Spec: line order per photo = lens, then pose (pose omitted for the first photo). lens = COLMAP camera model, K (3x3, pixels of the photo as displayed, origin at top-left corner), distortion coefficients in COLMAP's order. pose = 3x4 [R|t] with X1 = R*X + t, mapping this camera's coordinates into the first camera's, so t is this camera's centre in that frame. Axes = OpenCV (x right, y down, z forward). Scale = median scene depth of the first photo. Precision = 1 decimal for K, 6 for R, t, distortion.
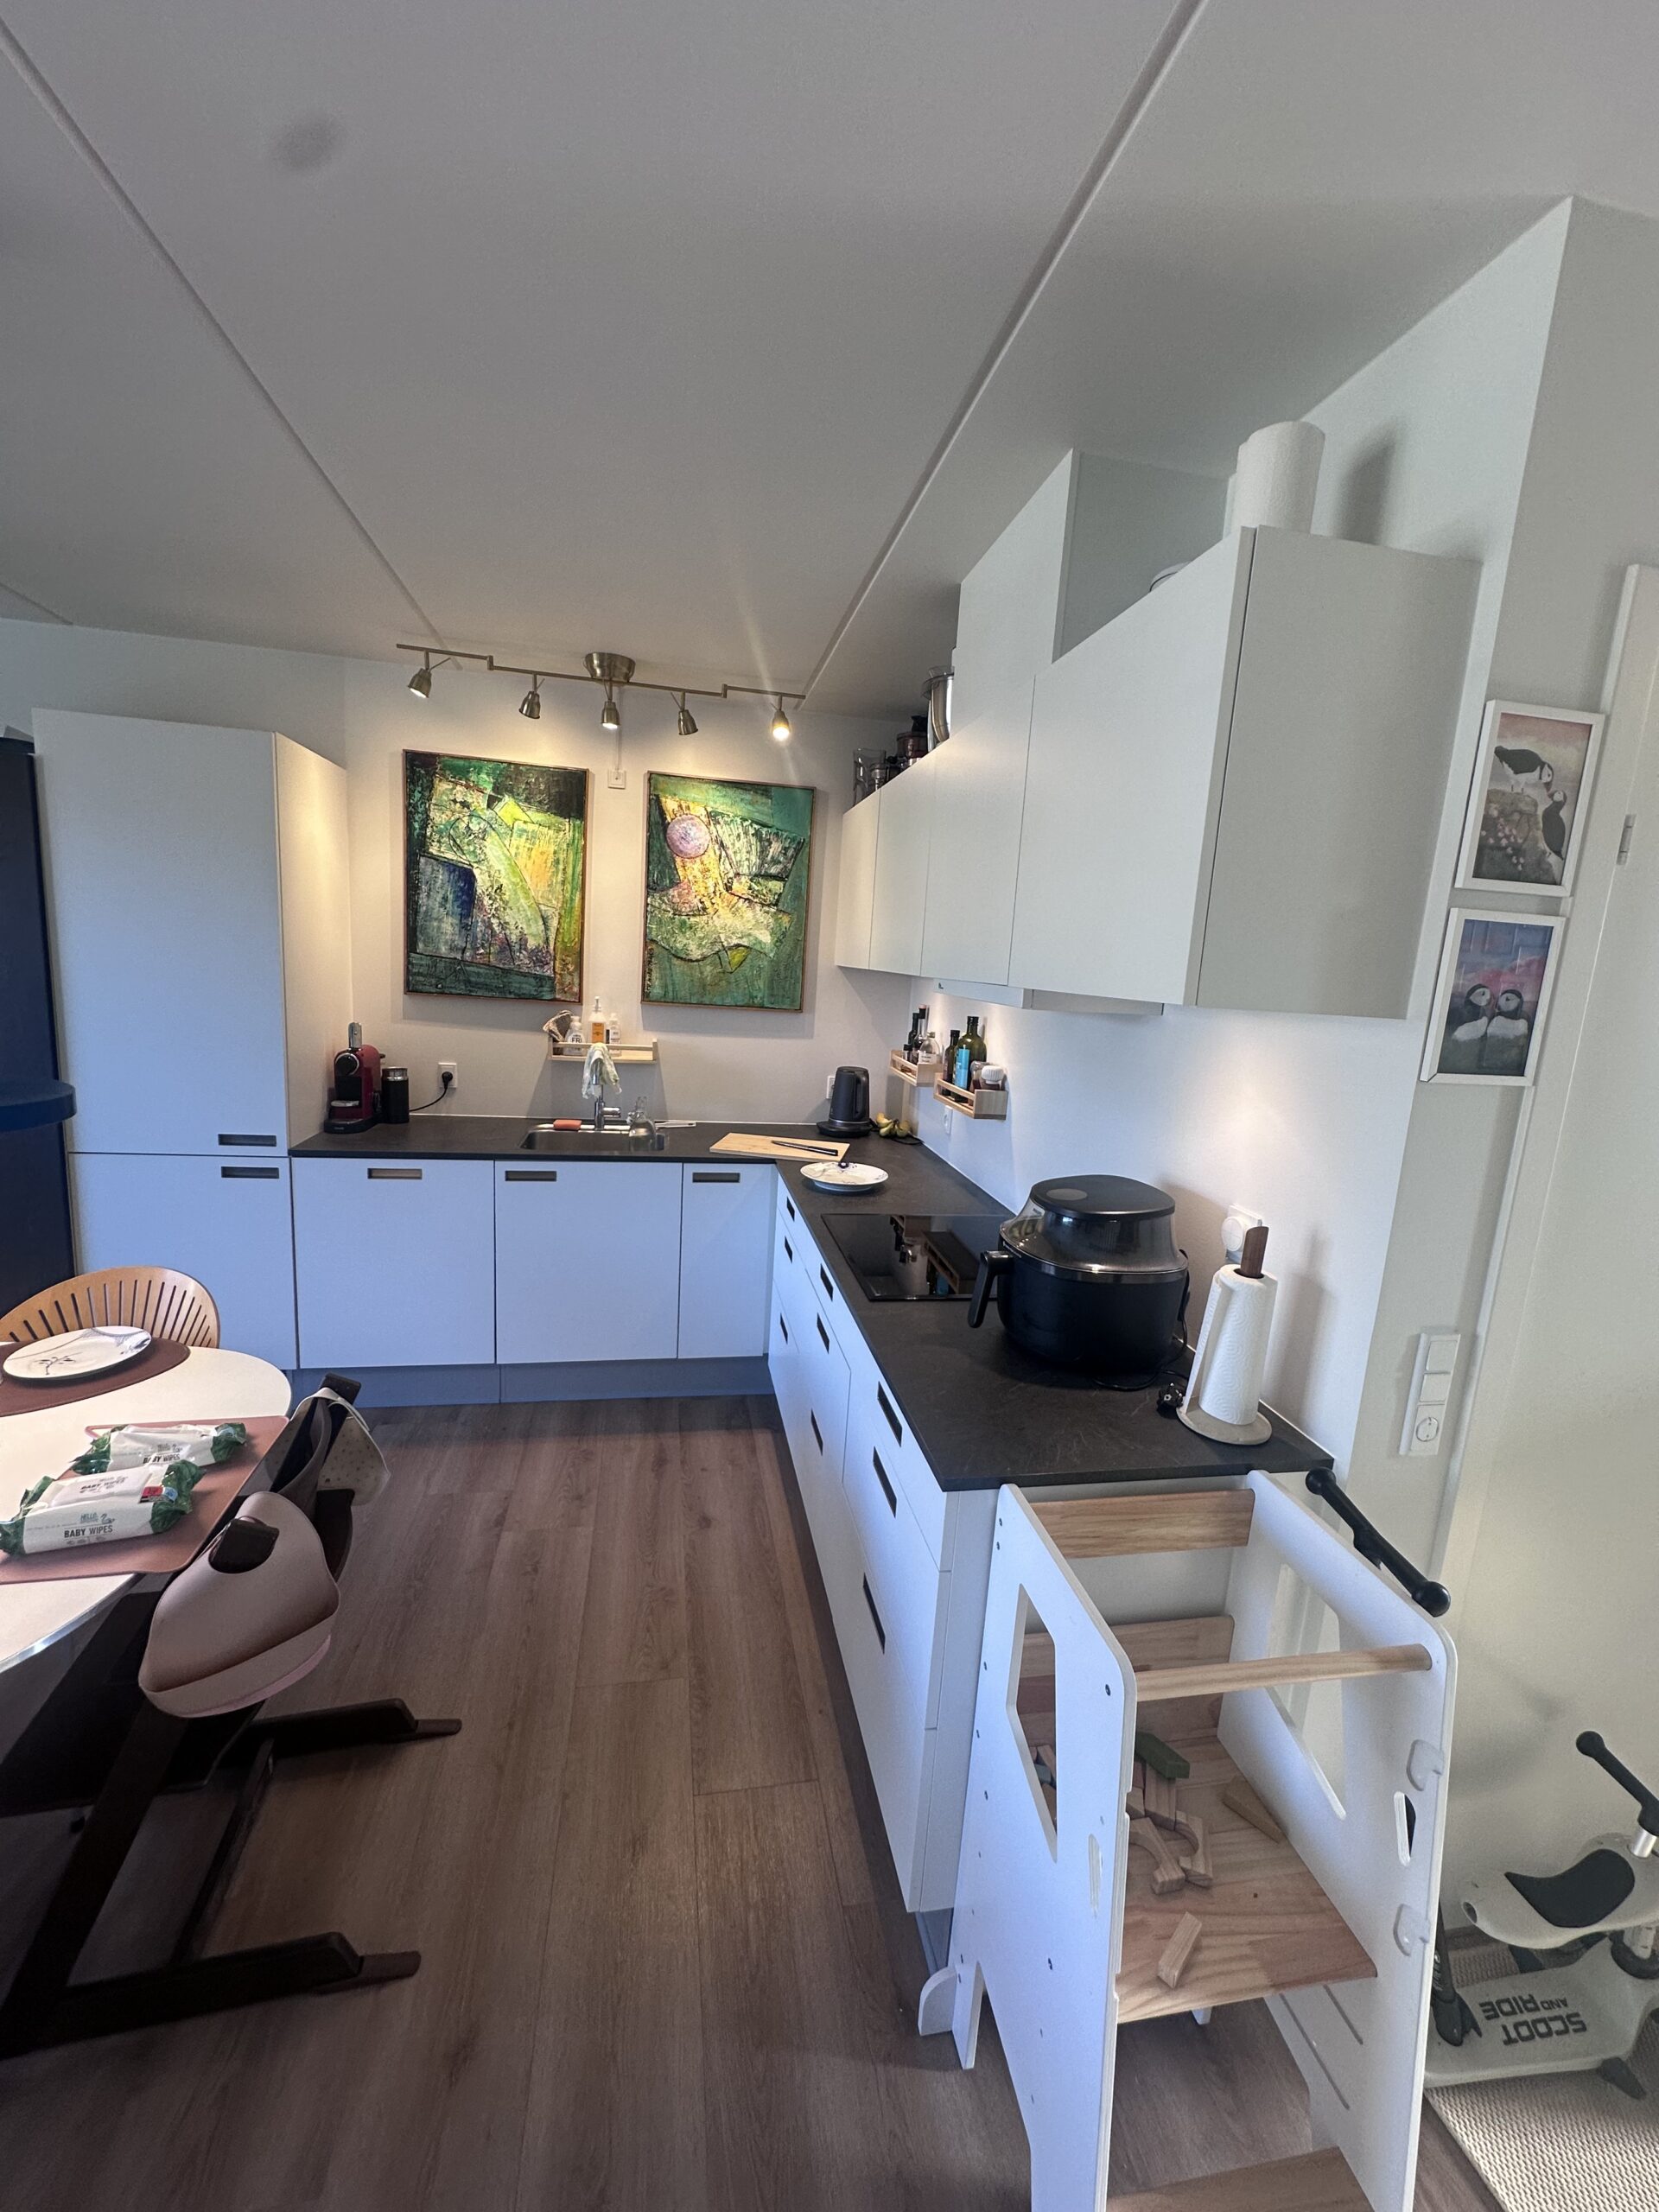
lens RADIAL K [[881.2, 0, 828.3], [0, 881.2, 1105.5], [0, 0, 1]] dist [0.001129, -0.000151]
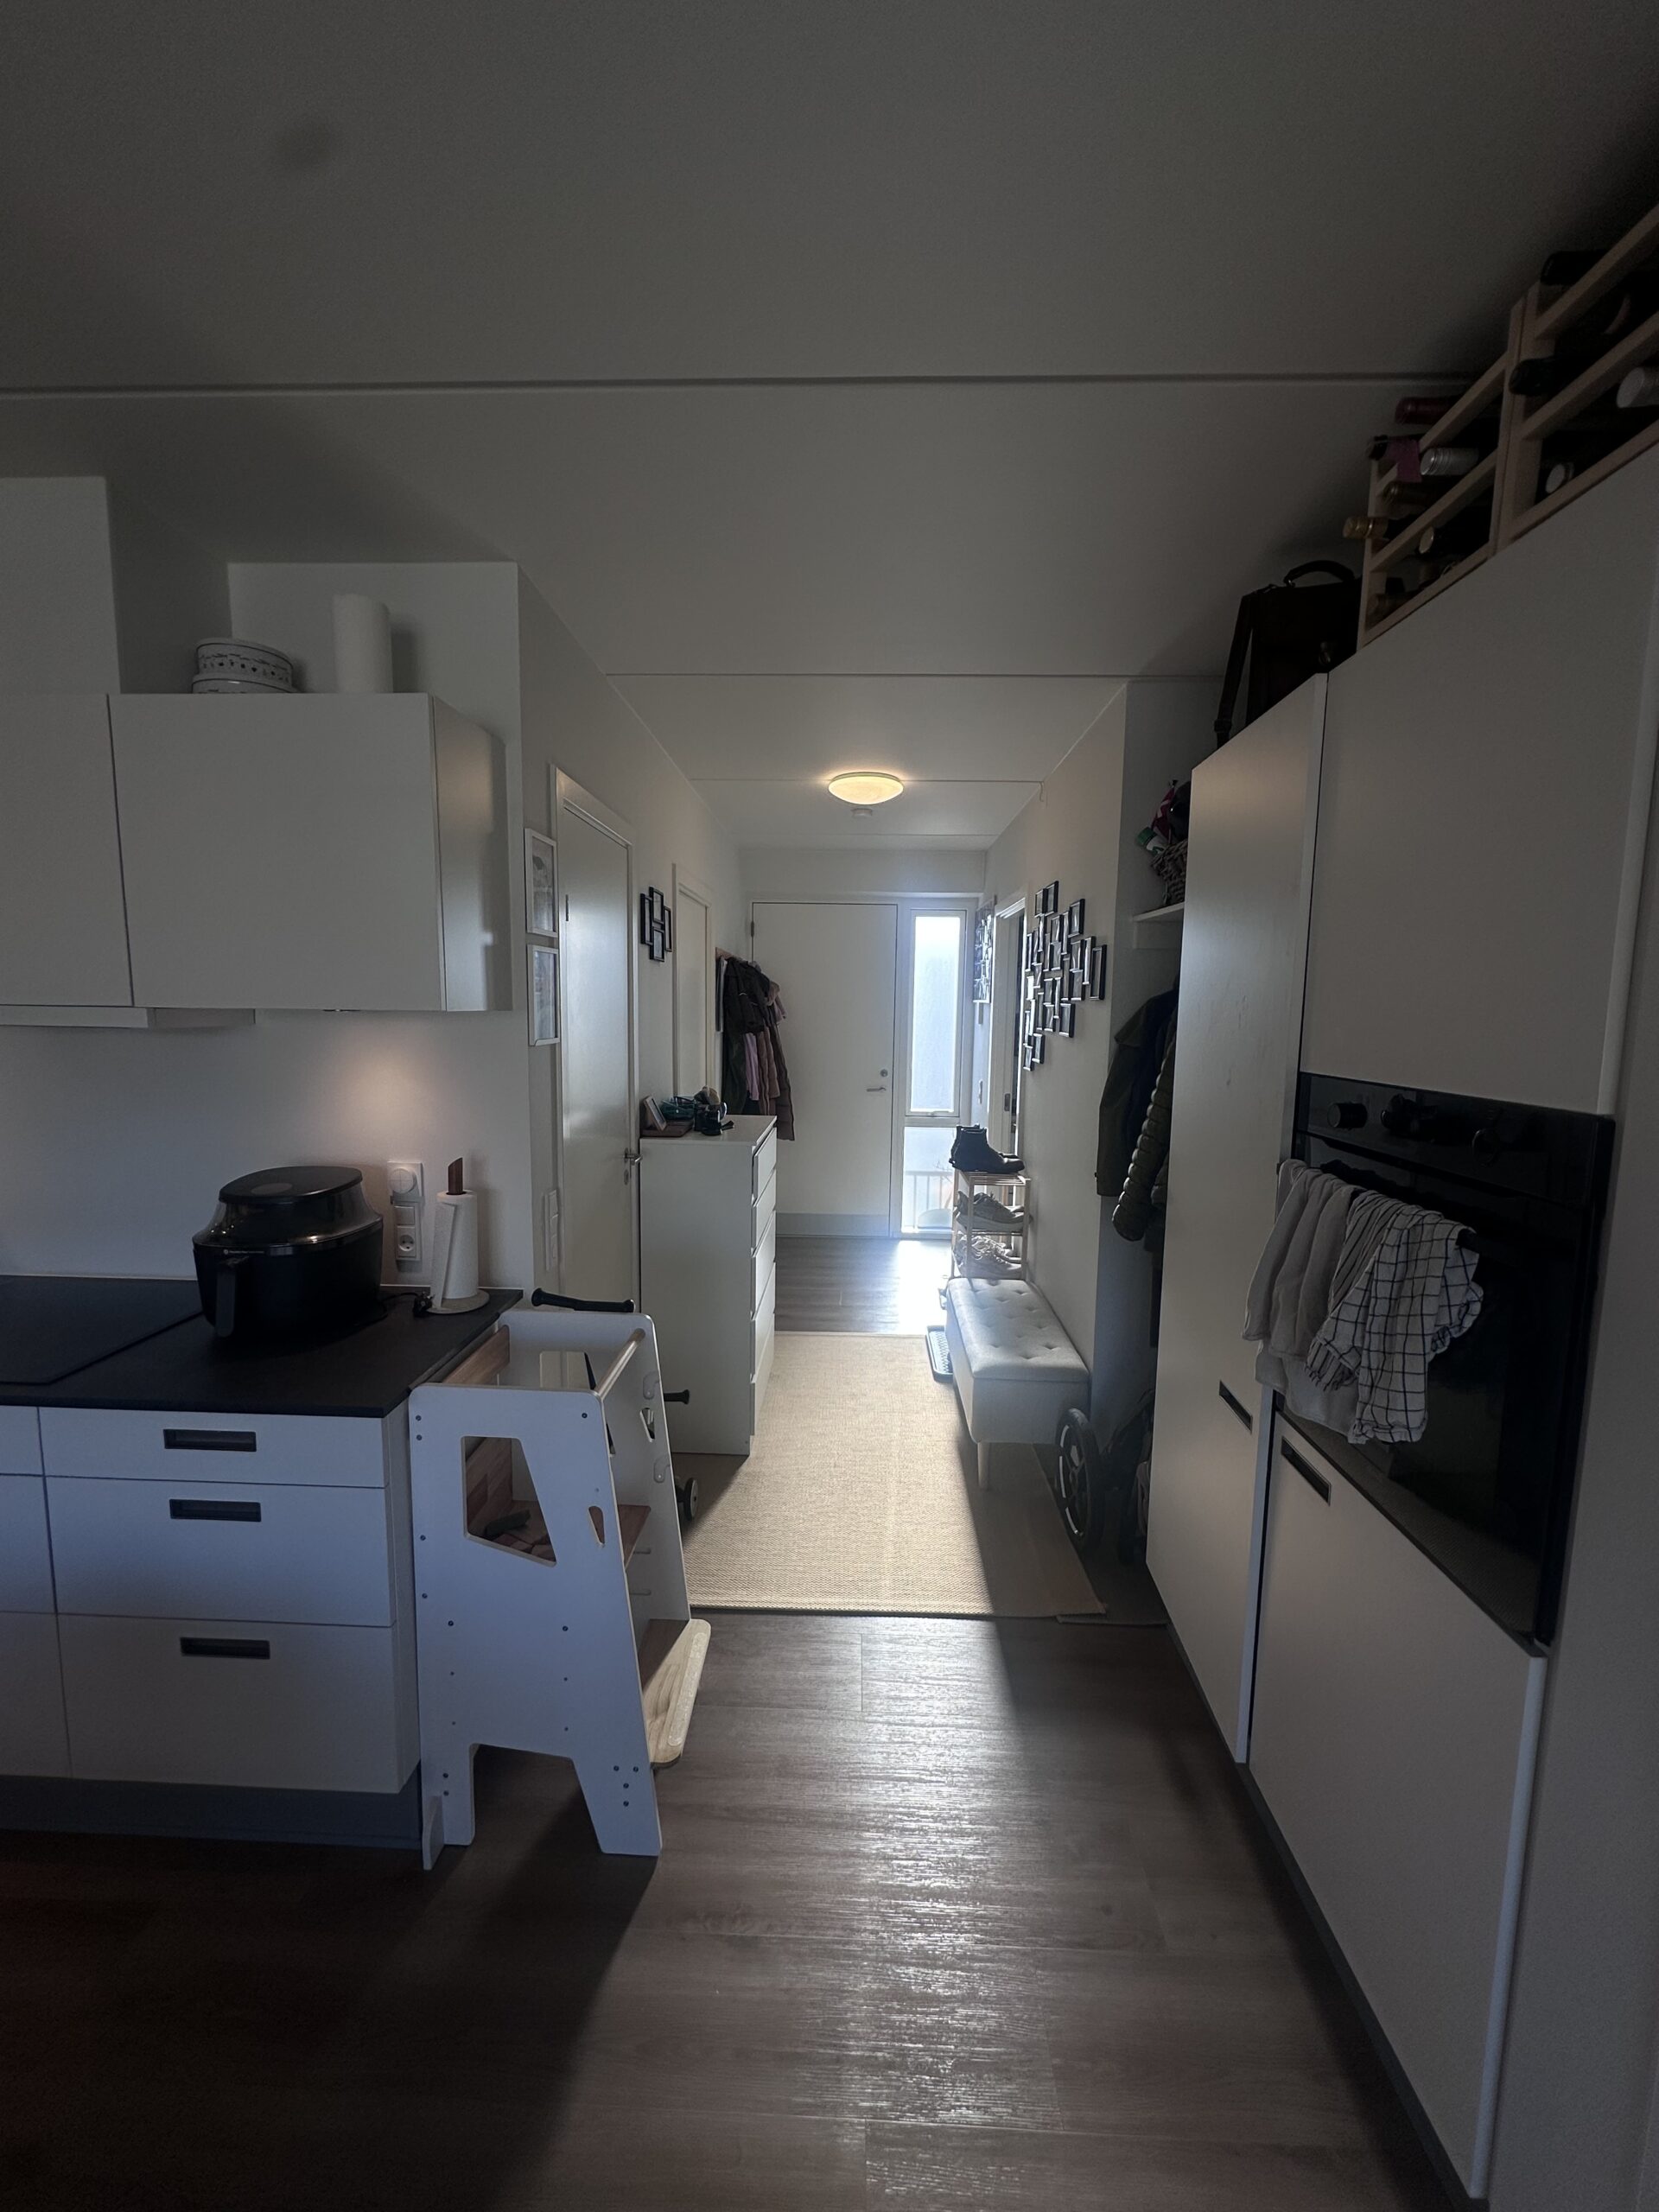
lens RADIAL K [[881.2, 0, 813.8], [0, 881.2, 1089.1], [0, 0, 1]] dist [0.001129, -0.000151]
pose [[0.229979, -0.160021, 0.959949, -0.751750], [0.164541, 0.978582, 0.123708, -0.057157], [-0.959185, 0.129501, 0.251383, 0.060482]]
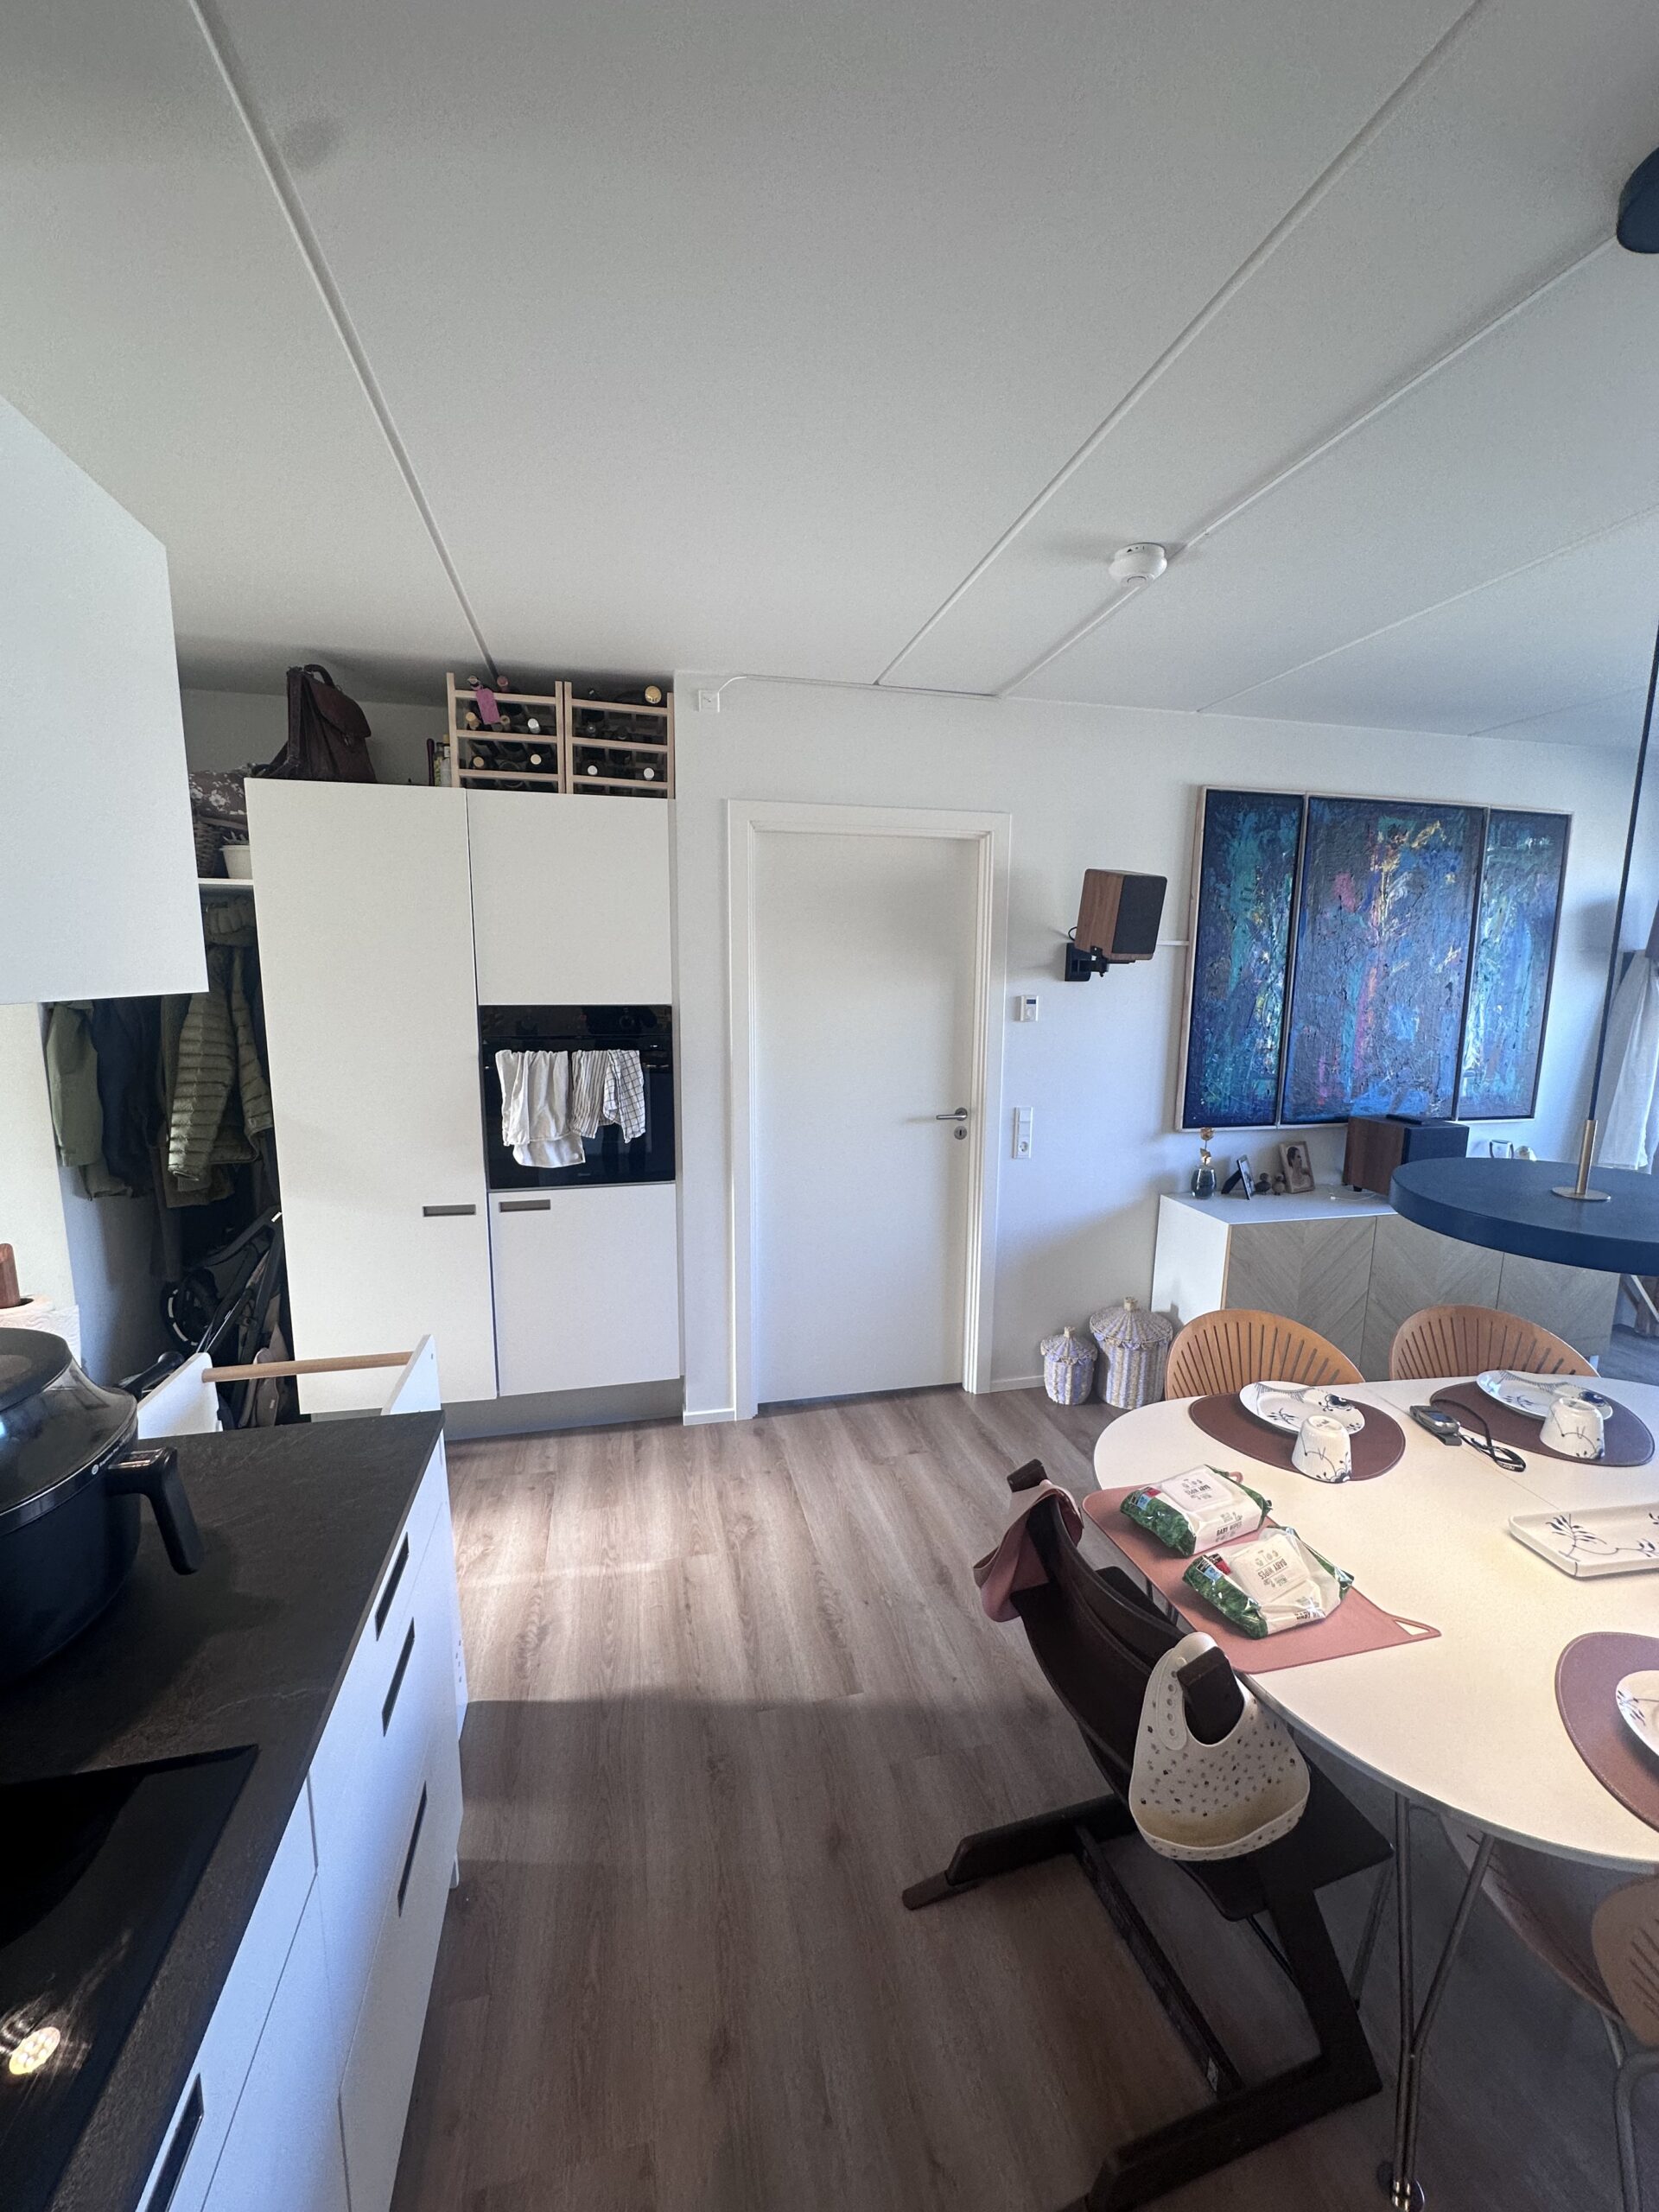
lens RADIAL K [[881.2, 0, 843.0], [0, 881.2, 1107.2], [0, 0, 1]] dist [0.001129, -0.000151]
pose [[-0.996538, -0.061024, -0.056471, -0.253938], [-0.075825, 0.945667, 0.316171, -0.340243], [0.034108, 0.319358, -0.947020, 1.863239]]
